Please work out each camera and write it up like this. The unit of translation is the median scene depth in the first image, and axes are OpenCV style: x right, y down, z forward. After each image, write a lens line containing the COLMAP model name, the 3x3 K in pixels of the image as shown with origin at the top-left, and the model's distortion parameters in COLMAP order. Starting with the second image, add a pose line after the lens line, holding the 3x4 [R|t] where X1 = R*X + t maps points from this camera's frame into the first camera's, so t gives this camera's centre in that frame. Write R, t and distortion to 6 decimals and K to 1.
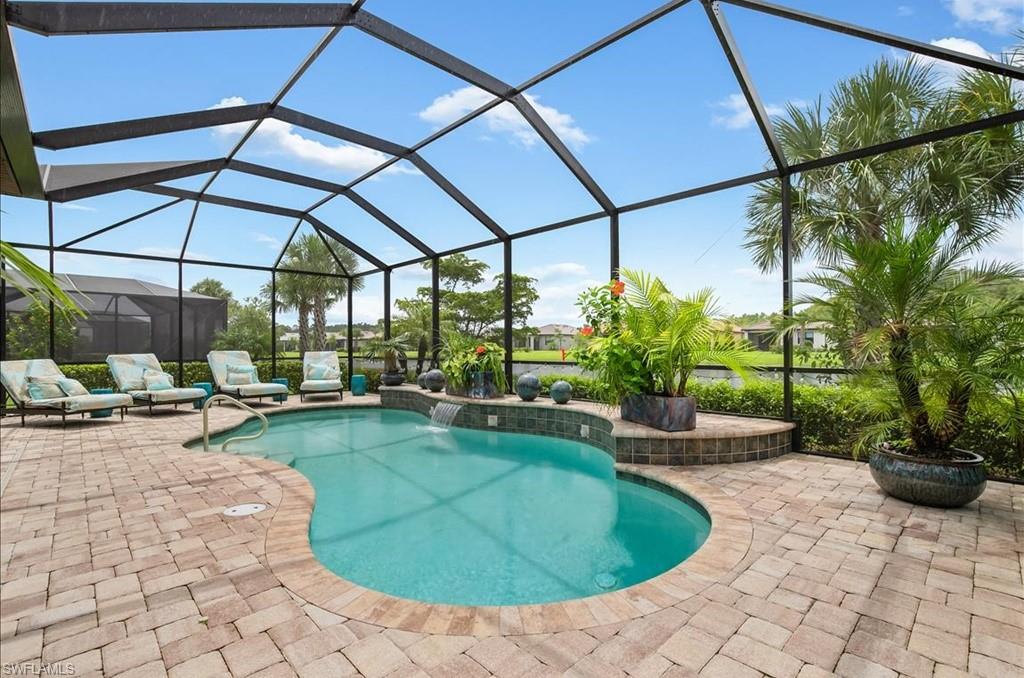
lens RADIAL K [[478.3, 0, 513.3], [0, 478.3, 326.7], [0, 0, 1]] dist [-0.028524, 0.001239]
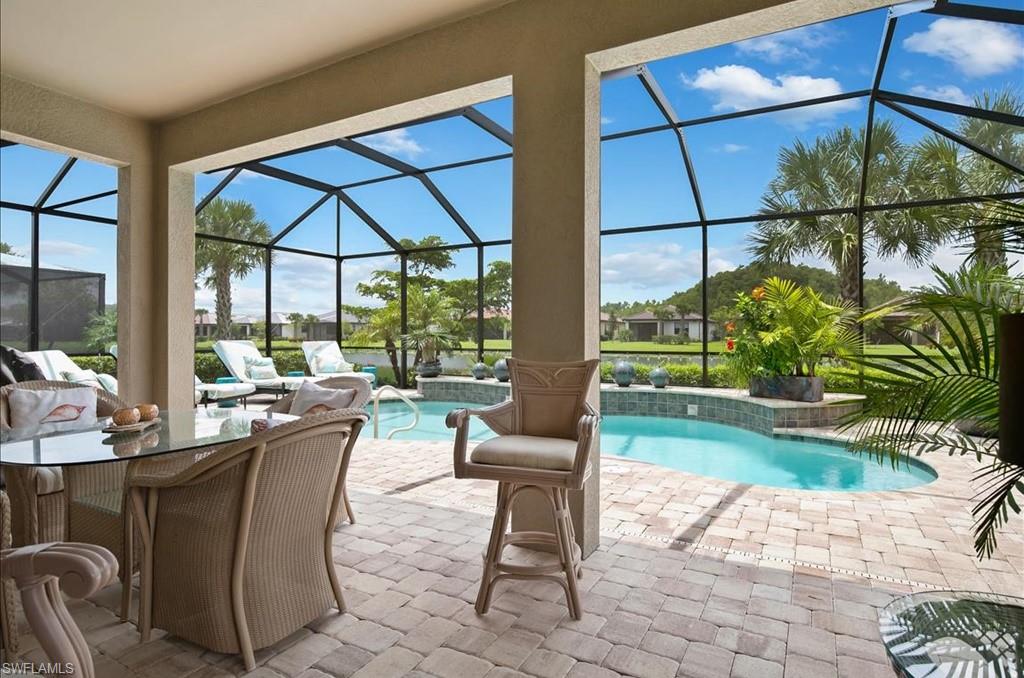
lens RADIAL K [[541.6, 0, 512.0], [0, 541.6, 339.0], [0, 0, 1]] dist [-0.038470, -0.000036]
pose [[0.959892, 0.003116, 0.280352, -0.599213], [-0.016107, 0.998900, 0.044047, -0.007355], [-0.279907, -0.046796, 0.958886, -0.134253]]
